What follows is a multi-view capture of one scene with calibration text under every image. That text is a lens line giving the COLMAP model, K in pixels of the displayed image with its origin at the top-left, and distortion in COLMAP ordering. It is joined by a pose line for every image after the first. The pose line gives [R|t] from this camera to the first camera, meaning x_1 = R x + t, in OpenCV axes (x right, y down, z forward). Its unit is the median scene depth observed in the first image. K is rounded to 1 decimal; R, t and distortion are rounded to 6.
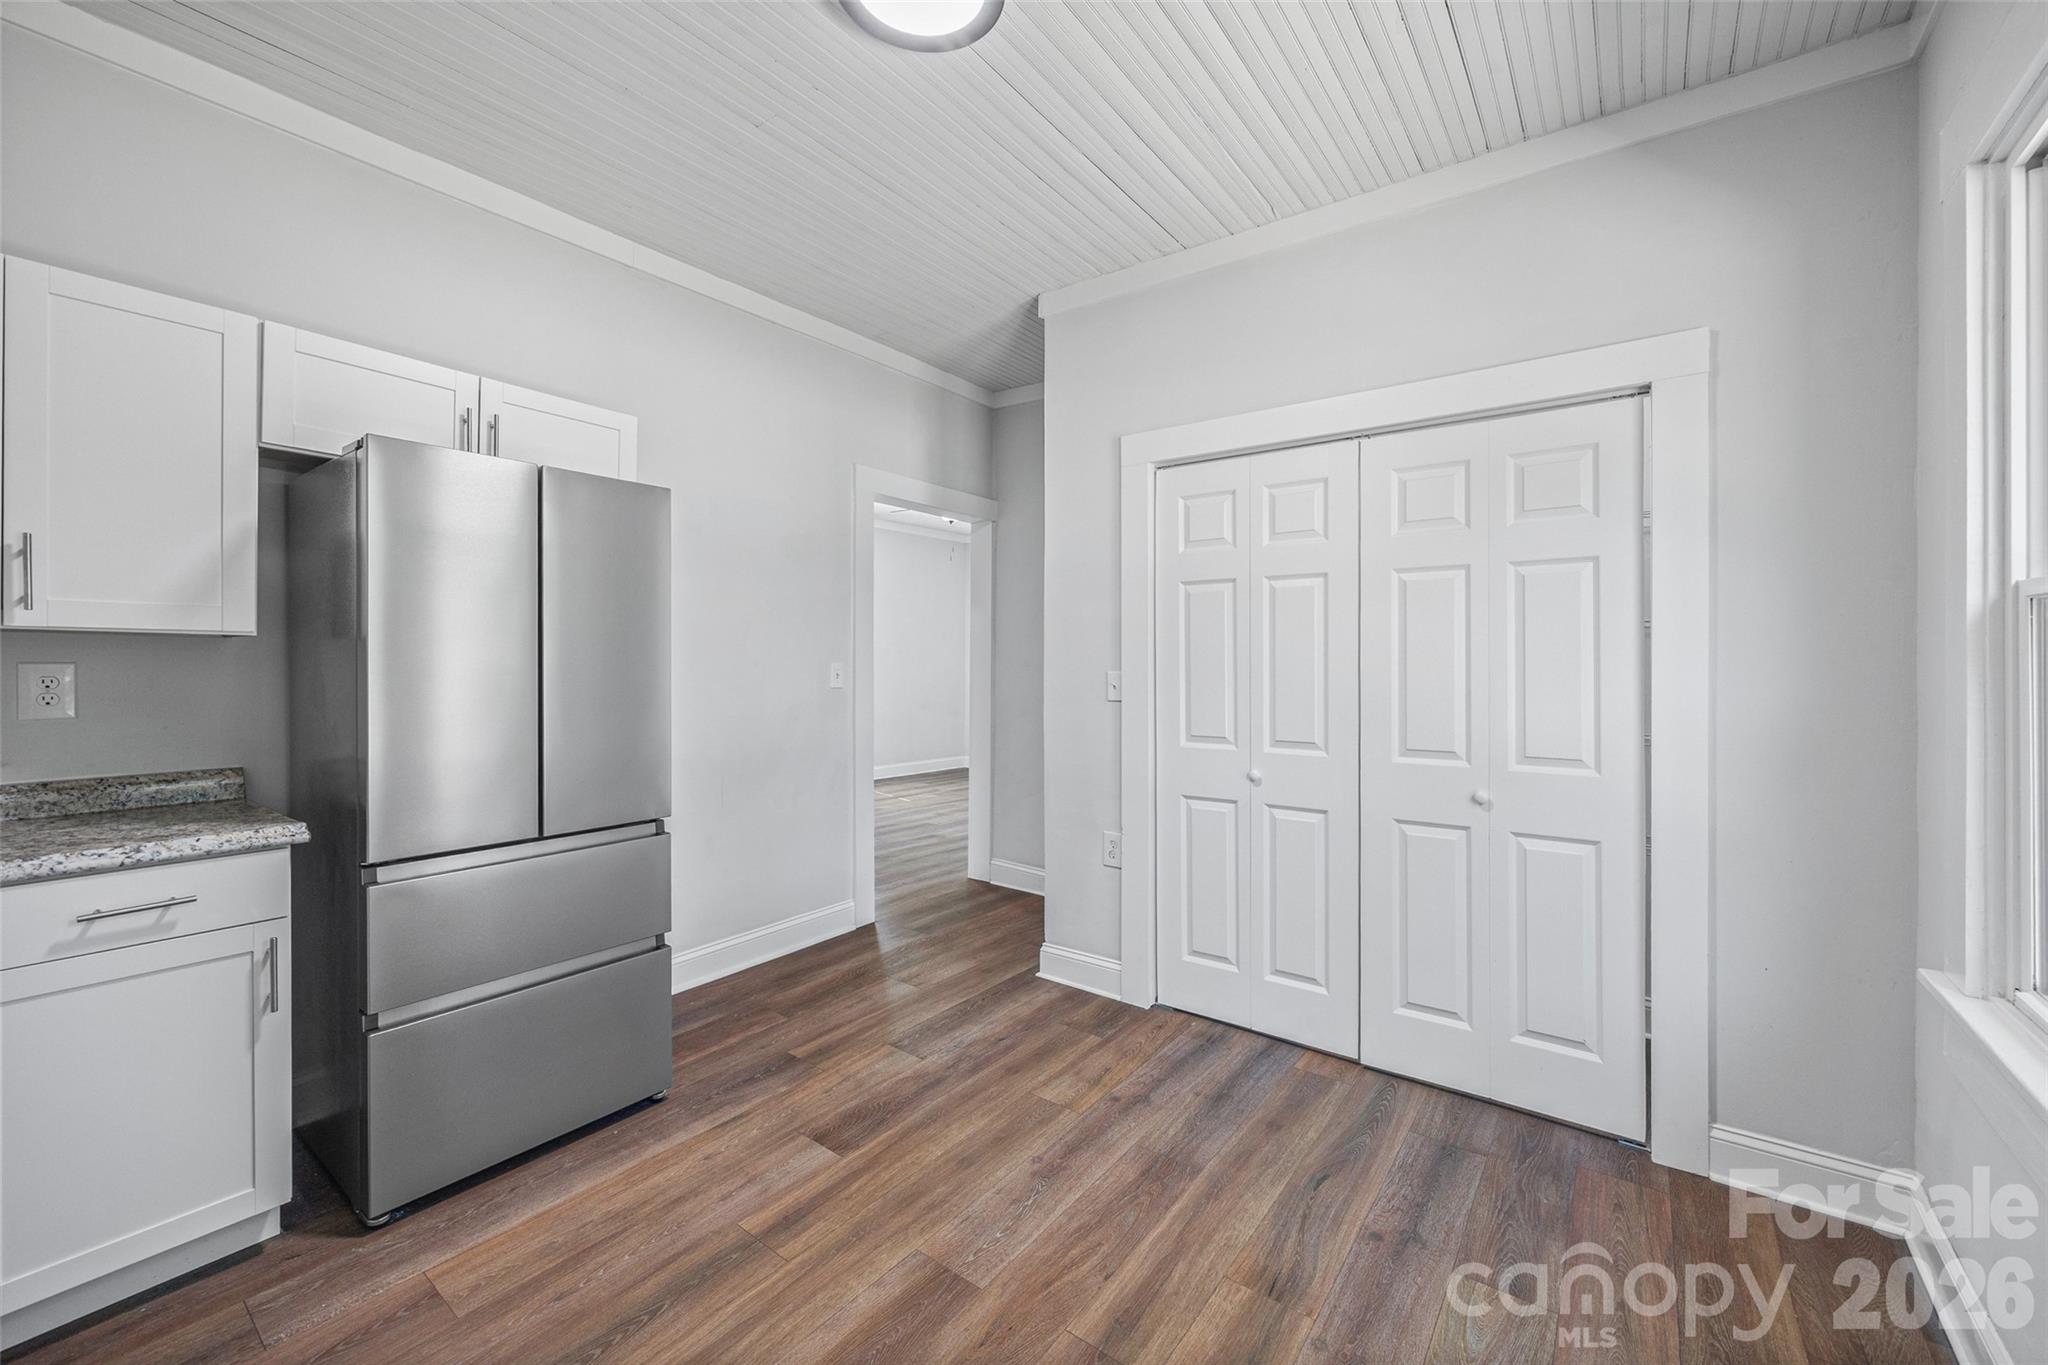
lens RADIAL K [[802.0, 0, 1020.3], [0, 802.0, 675.8], [0, 0, 1]] dist [-0.004714, 0.000001]
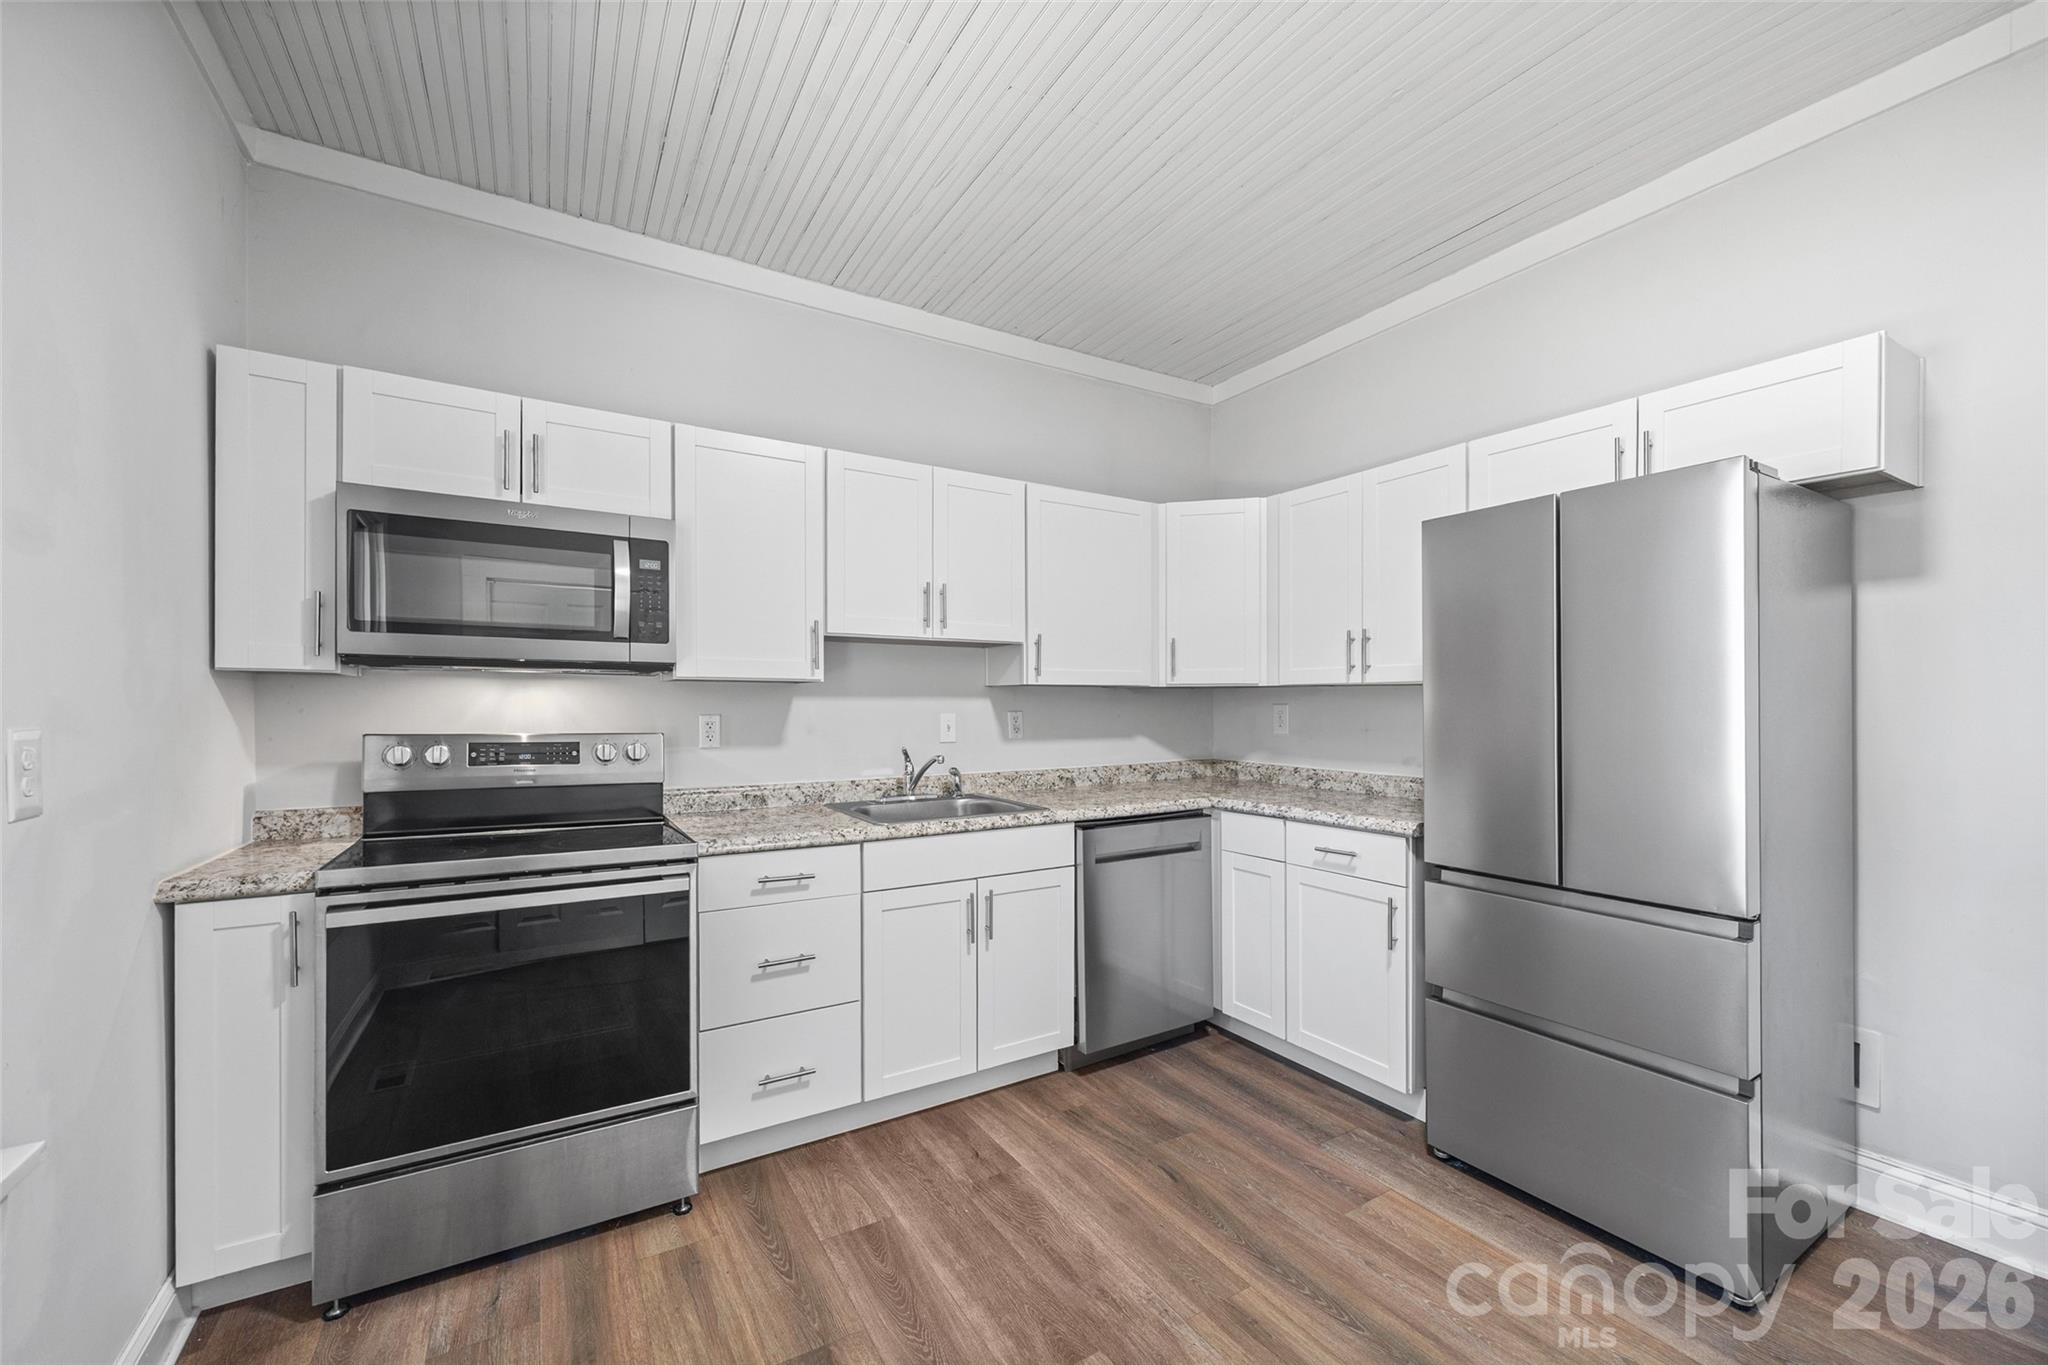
lens RADIAL K [[802.0, 0, 1039.3], [0, 802.0, 715.2], [0, 0, 1]] dist [-0.004714, 0.000001]
pose [[-0.358921, 0.010948, -0.933304, 0.644064], [-0.008113, 0.999857, 0.014848, -0.013095], [0.933333, 0.012901, -0.358780, 0.962663]]
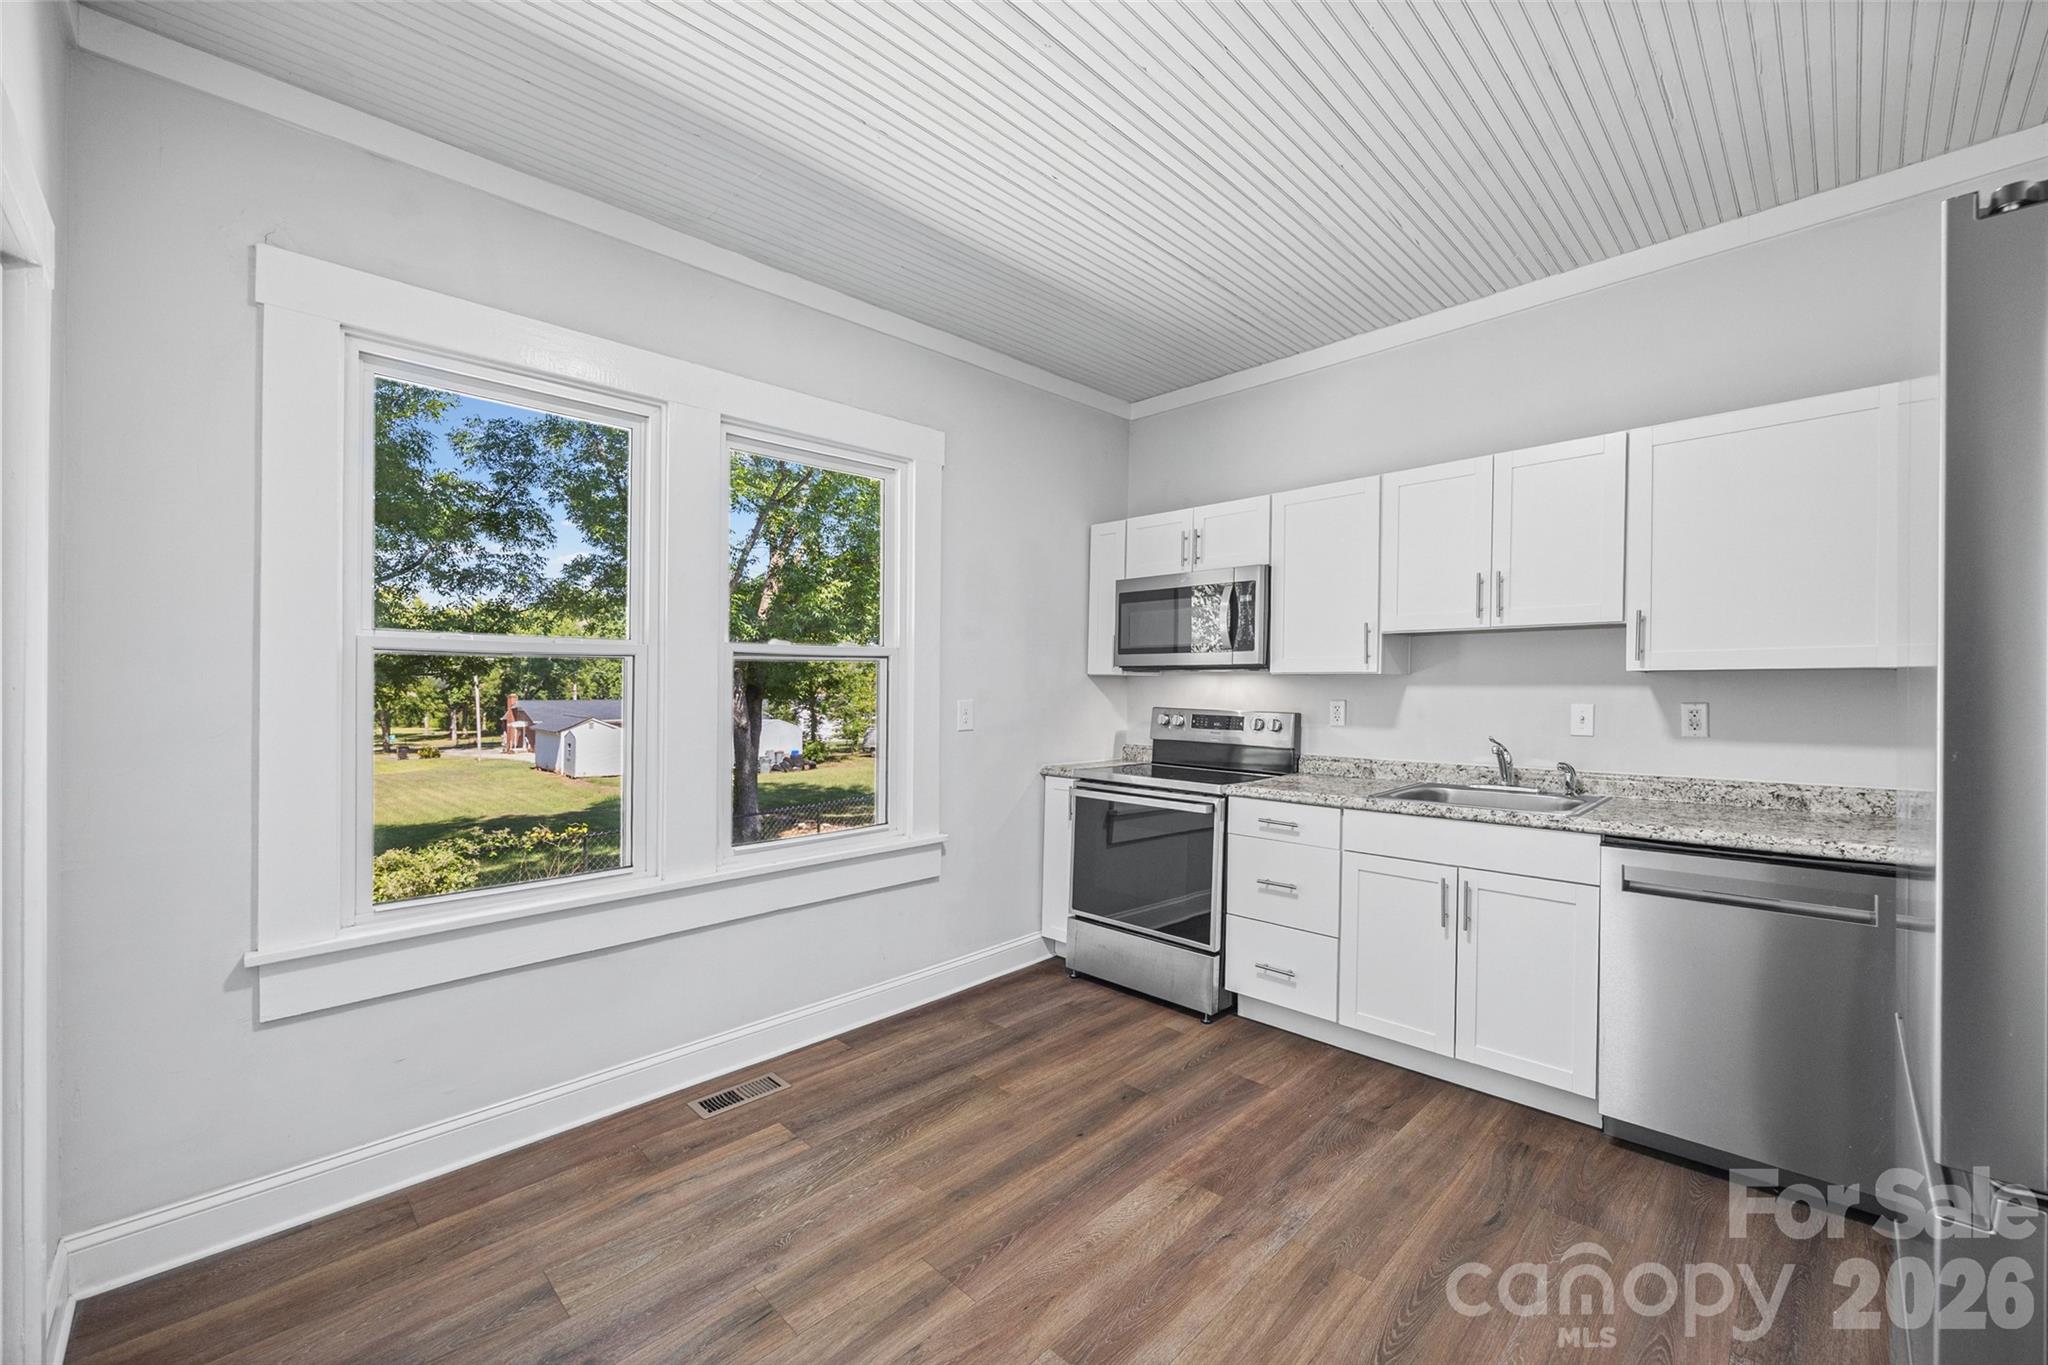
lens RADIAL K [[802.0, 0, 1028.5], [0, 802.0, 681.7], [0, 0, 1]] dist [-0.004714, 0.000001]
pose [[-0.992892, -0.002064, 0.119001, -0.137725], [-0.001831, 0.999996, 0.002069, -0.037416], [-0.119005, 0.001836, -0.992892, 1.987582]]
